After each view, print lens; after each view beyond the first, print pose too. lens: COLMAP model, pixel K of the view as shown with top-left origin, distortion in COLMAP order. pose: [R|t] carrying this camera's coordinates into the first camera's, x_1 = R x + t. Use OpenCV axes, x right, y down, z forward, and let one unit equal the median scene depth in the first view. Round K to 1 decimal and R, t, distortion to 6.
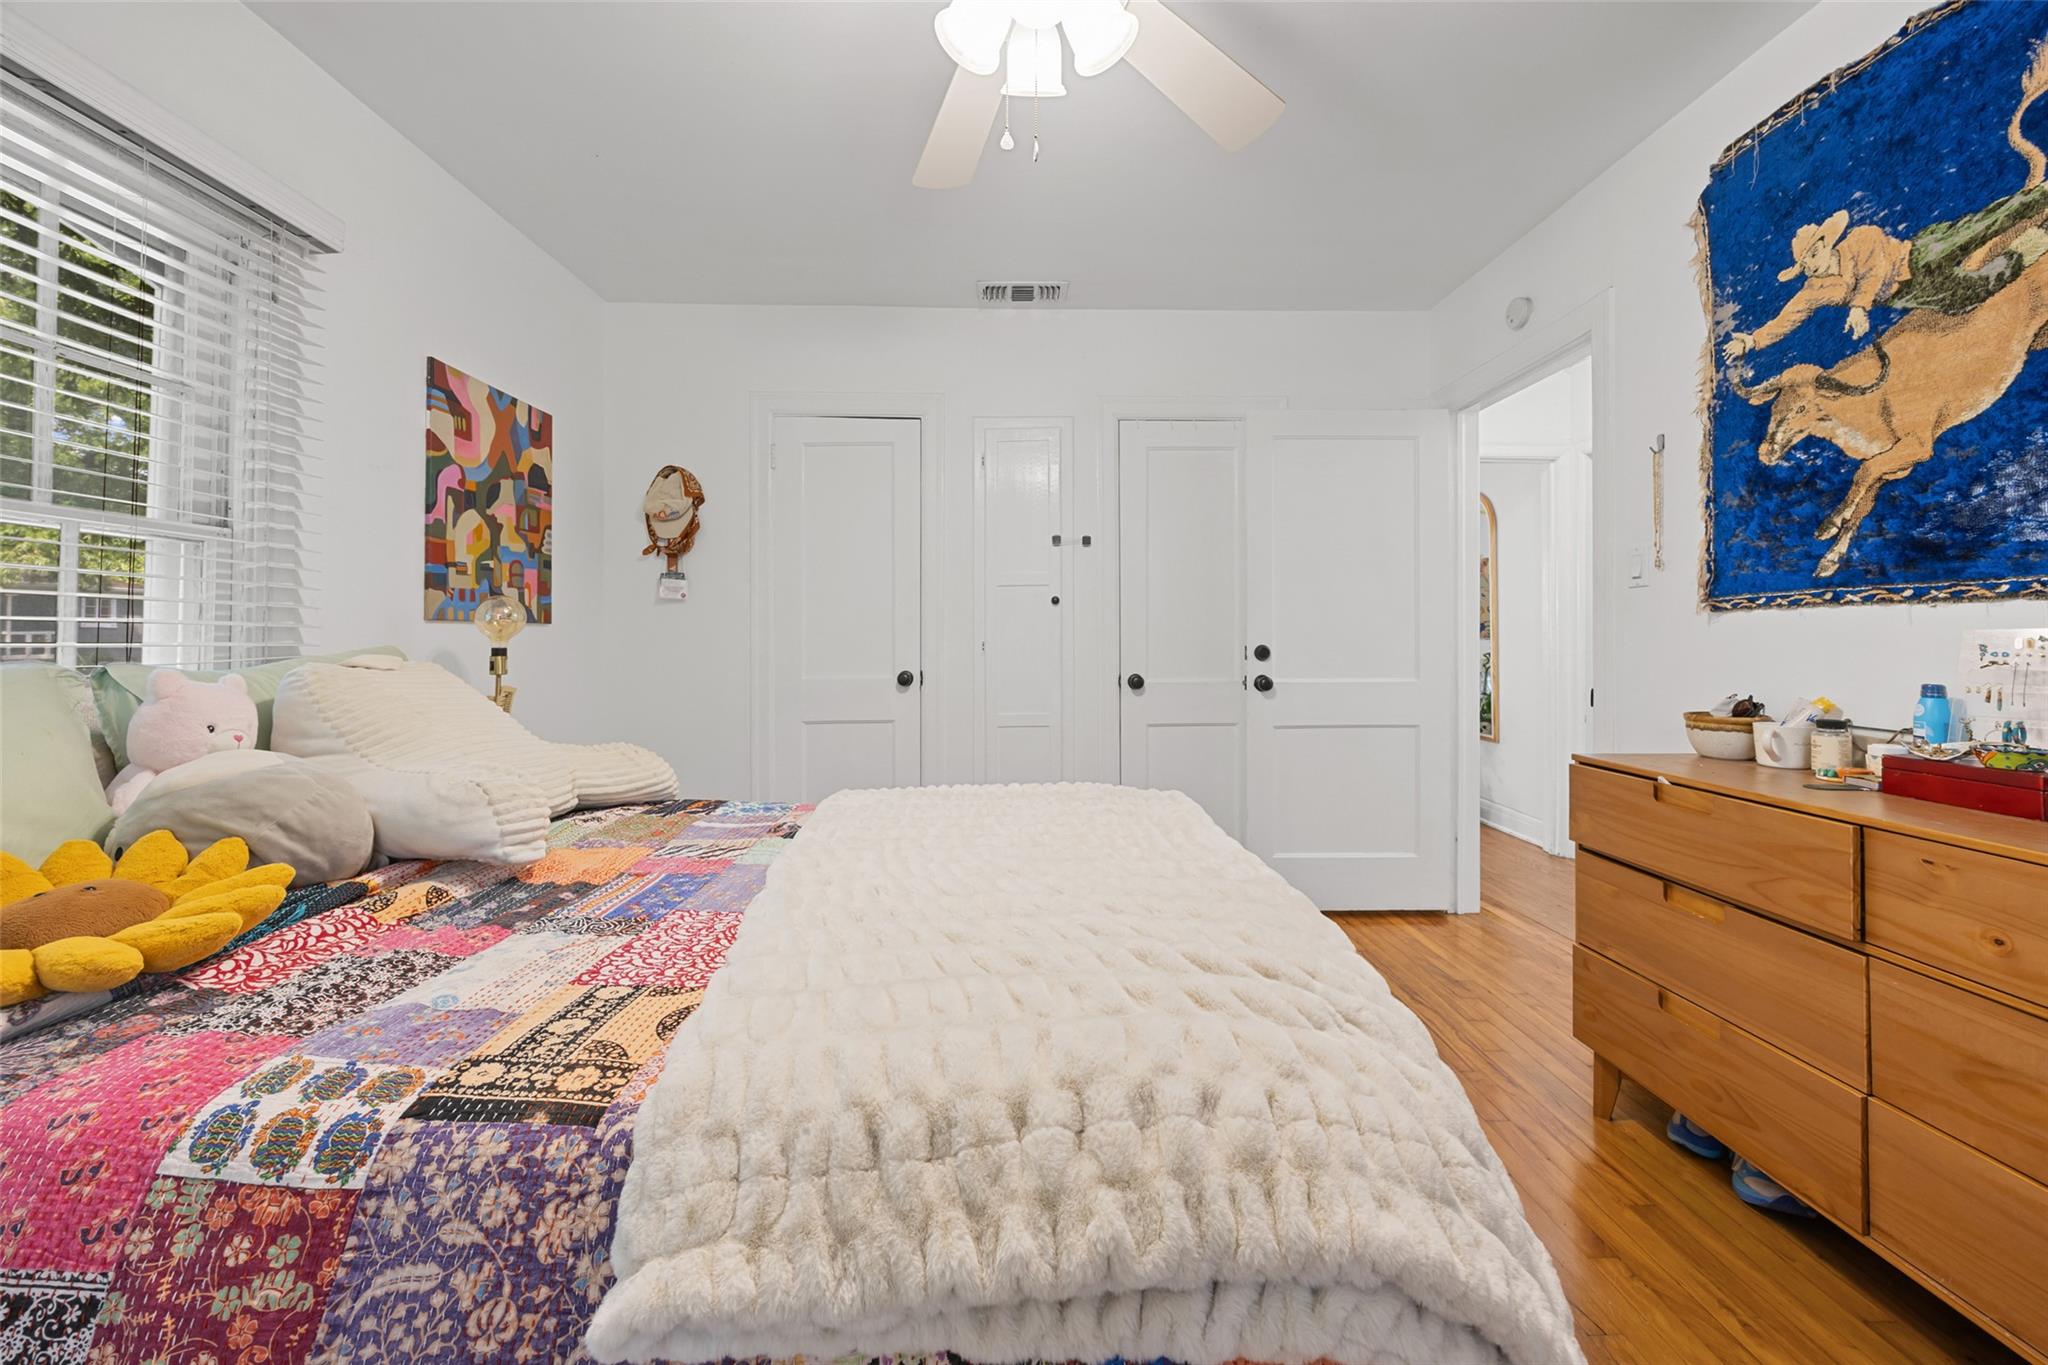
lens RADIAL K [[798.5, 0, 1029.2], [0, 798.5, 641.6], [0, 0, 1]] dist [-0.000168, 0.000012]
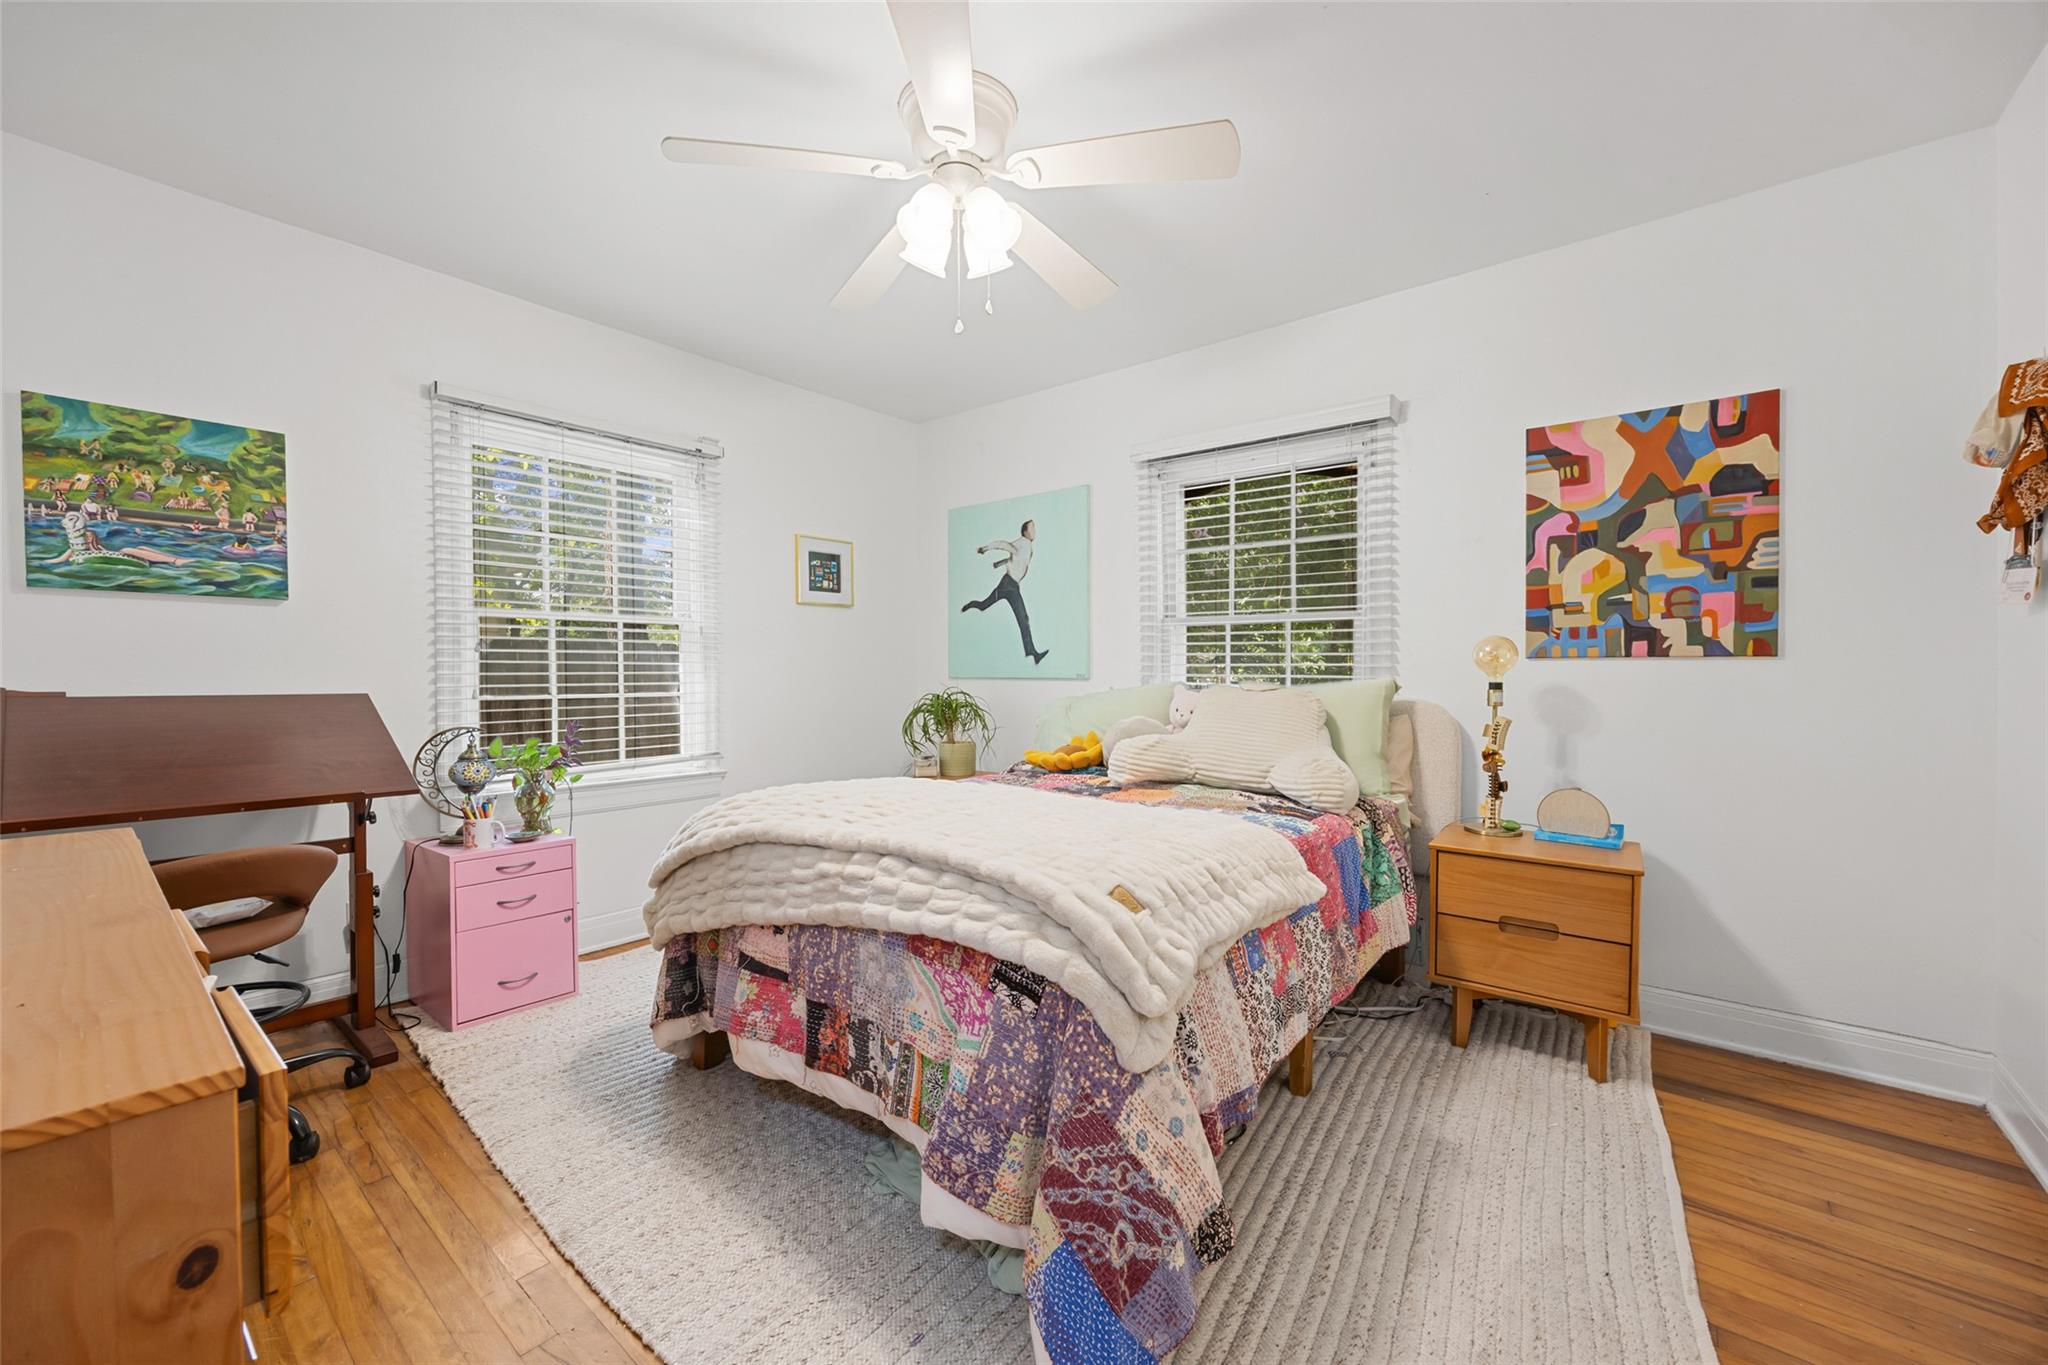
lens RADIAL K [[784.8, 0, 1024.0], [0, 784.8, 682.5], [0, 0, 1]] dist [-0.000867, -0.000126]
pose [[-0.640463, 0.011311, -0.767905, 0.544723], [-0.004934, 0.999810, 0.018842, -0.008765], [0.767973, 0.015857, -0.640286, 1.085628]]
